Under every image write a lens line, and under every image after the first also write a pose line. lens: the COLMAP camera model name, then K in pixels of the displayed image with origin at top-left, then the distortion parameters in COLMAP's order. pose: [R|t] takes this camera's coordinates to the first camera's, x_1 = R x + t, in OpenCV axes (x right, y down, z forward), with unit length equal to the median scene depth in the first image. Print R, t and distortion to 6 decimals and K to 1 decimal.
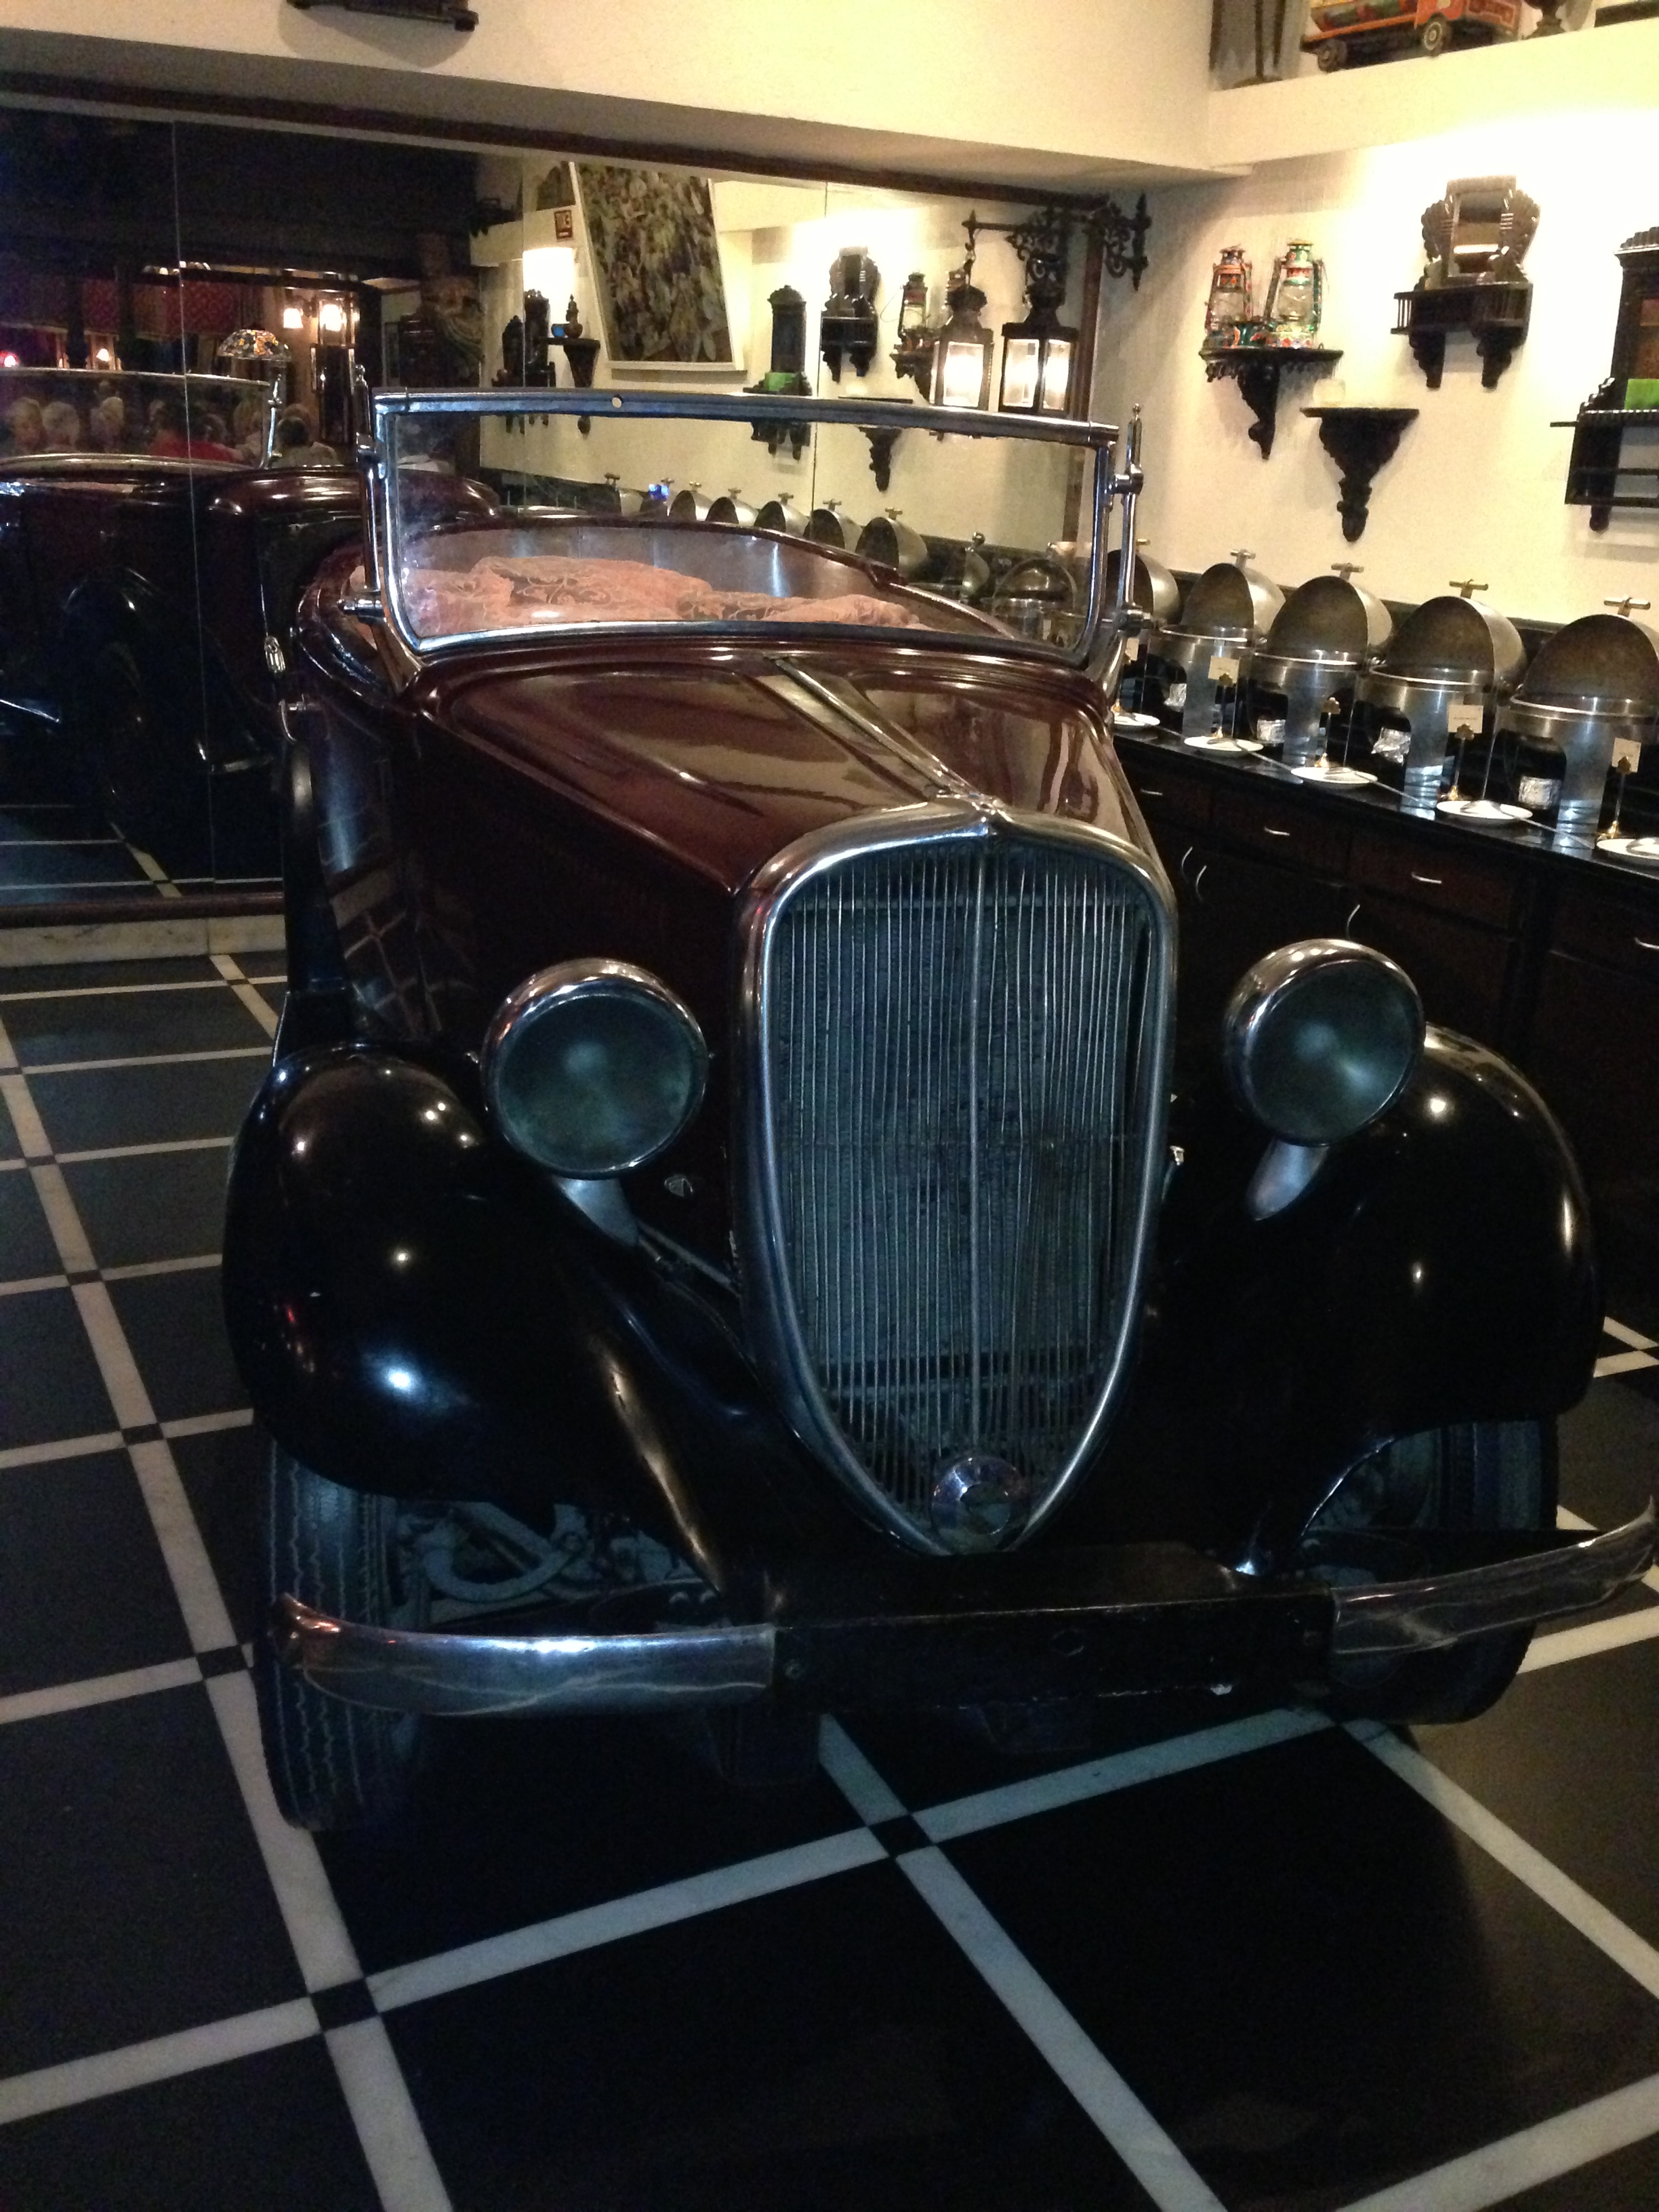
lens RADIAL K [[2048.7, 0, 829.5], [0, 2048.7, 1106.0], [0, 0, 1]] dist [0.106339, 0.003247]
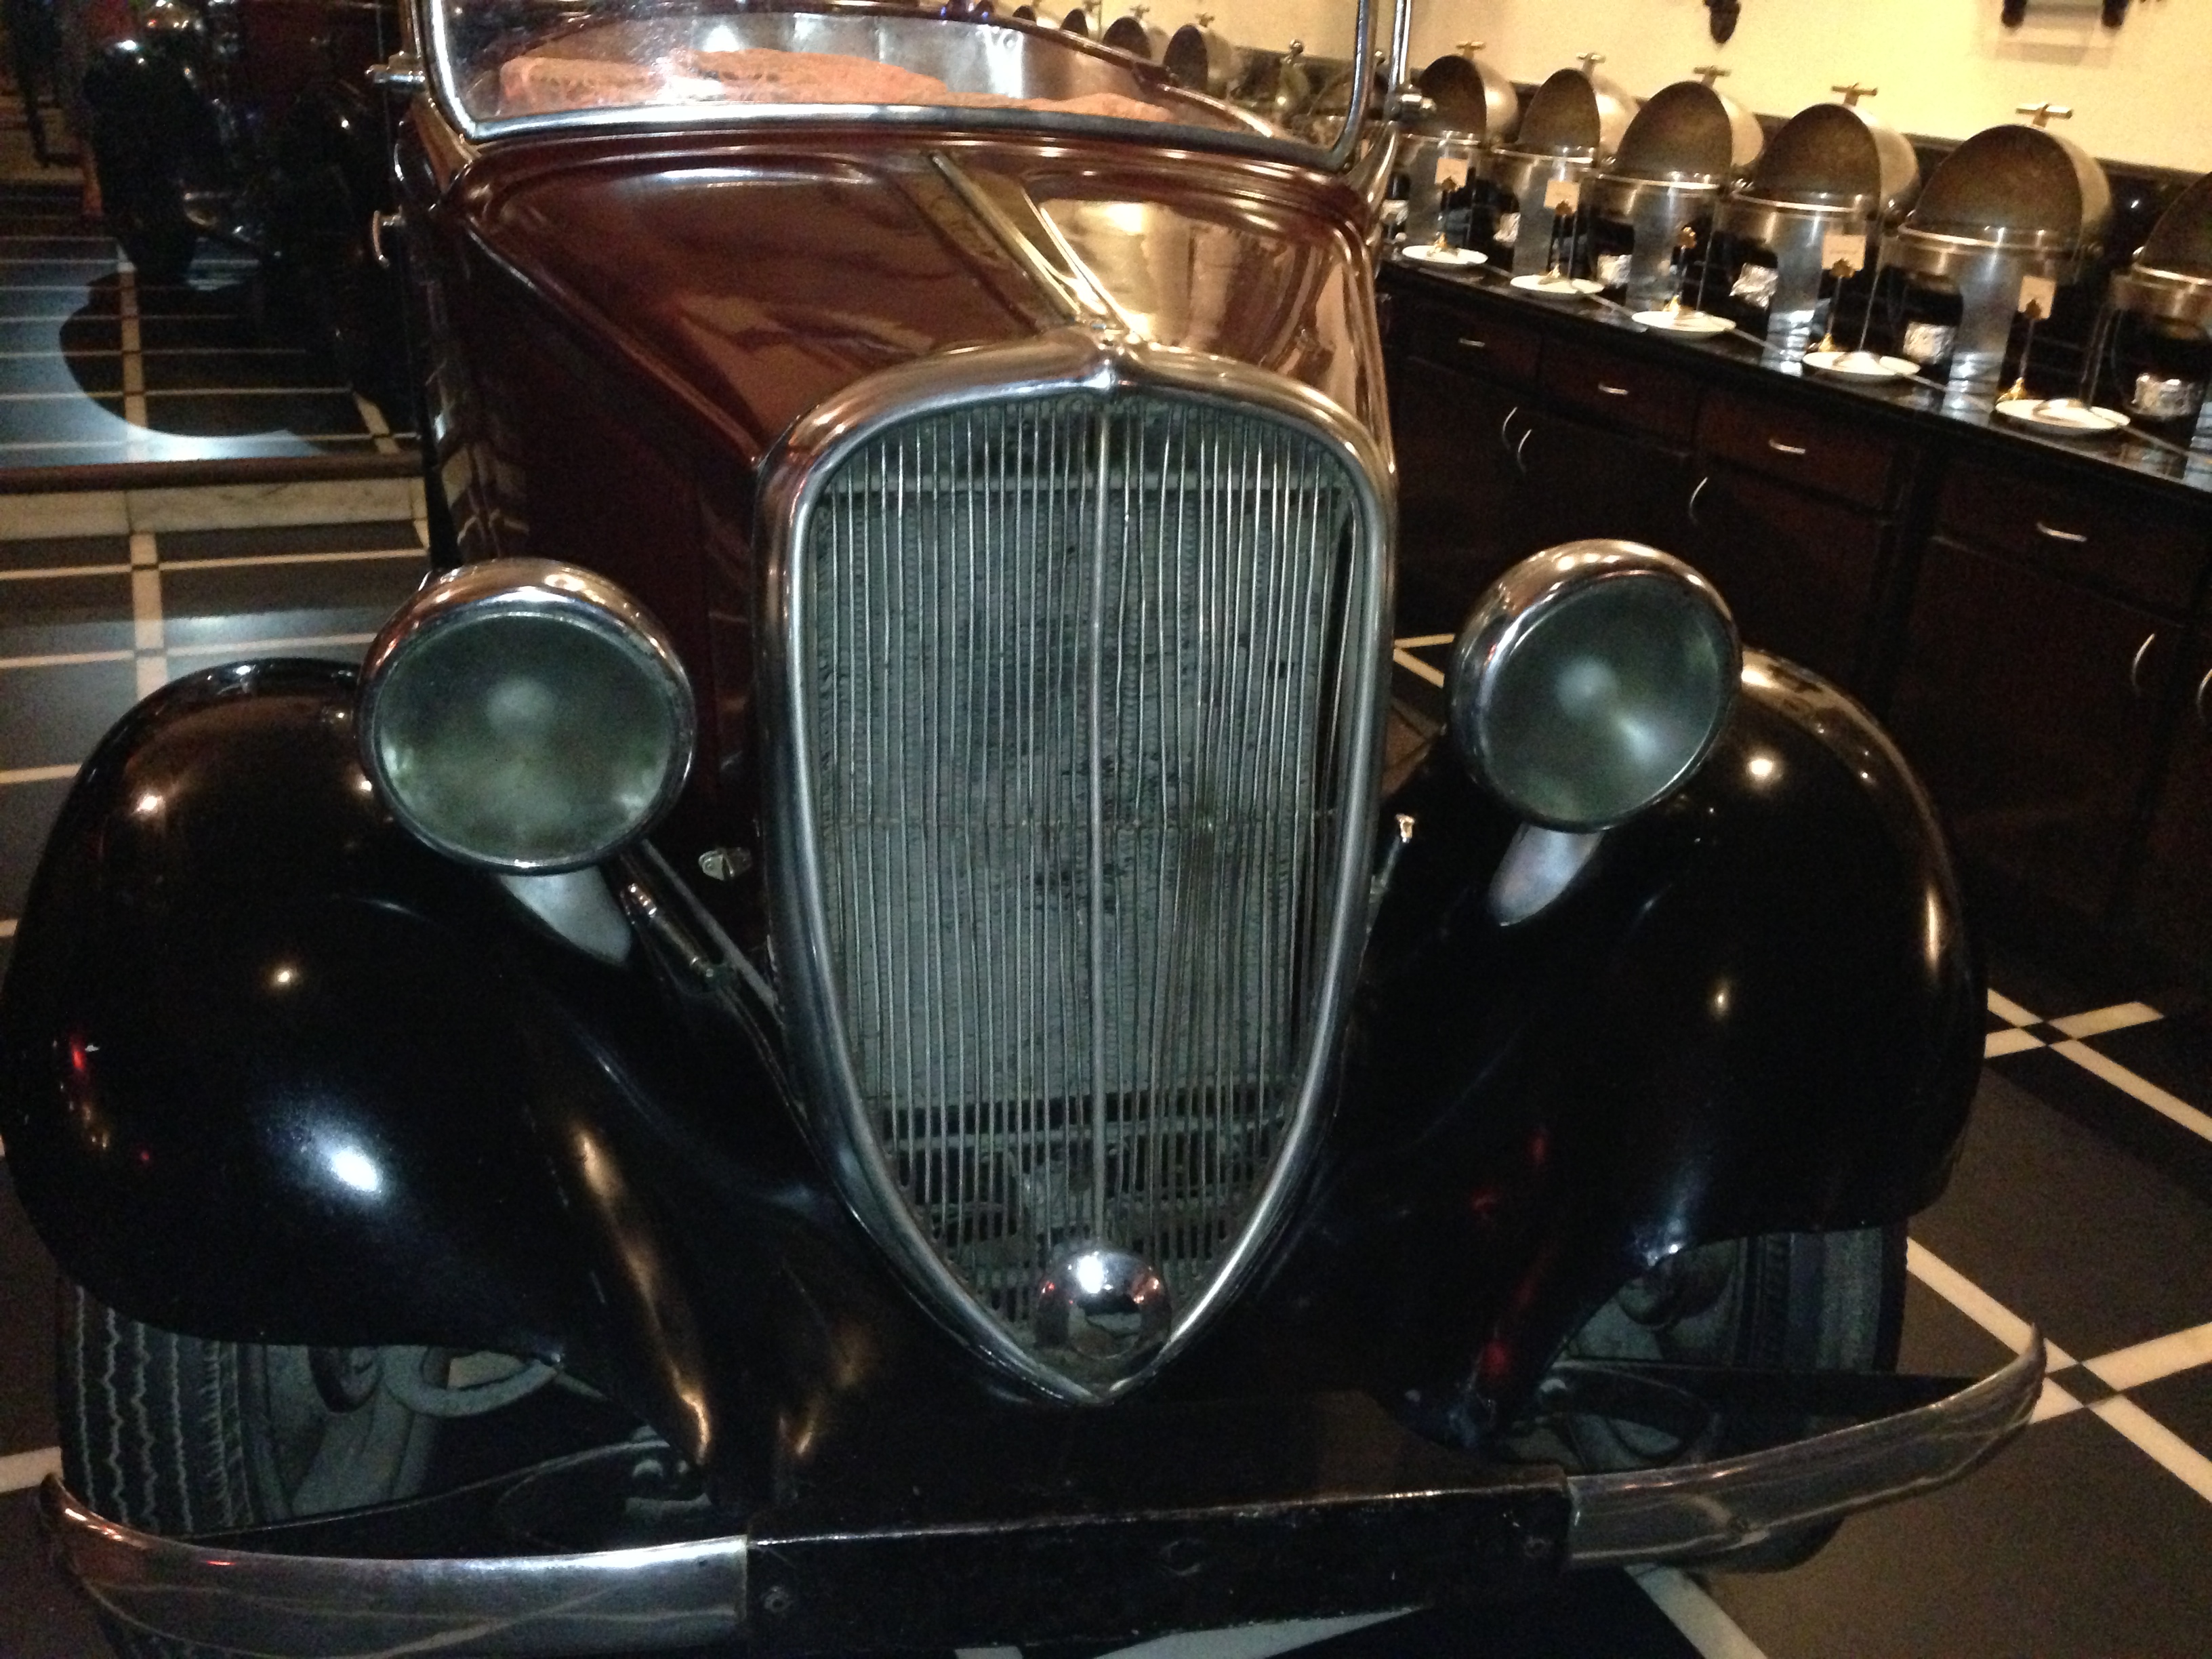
lens RADIAL K [[2072.8, 0, 1106.0], [0, 2072.8, 829.5], [0, 0, 1]] dist [0.148941, -0.212770]
pose [[0.999195, 0.016043, -0.036778, 0.047119], [-0.013256, 0.997109, 0.074815, -0.015933], [0.037872, -0.074267, 0.996519, 0.130530]]
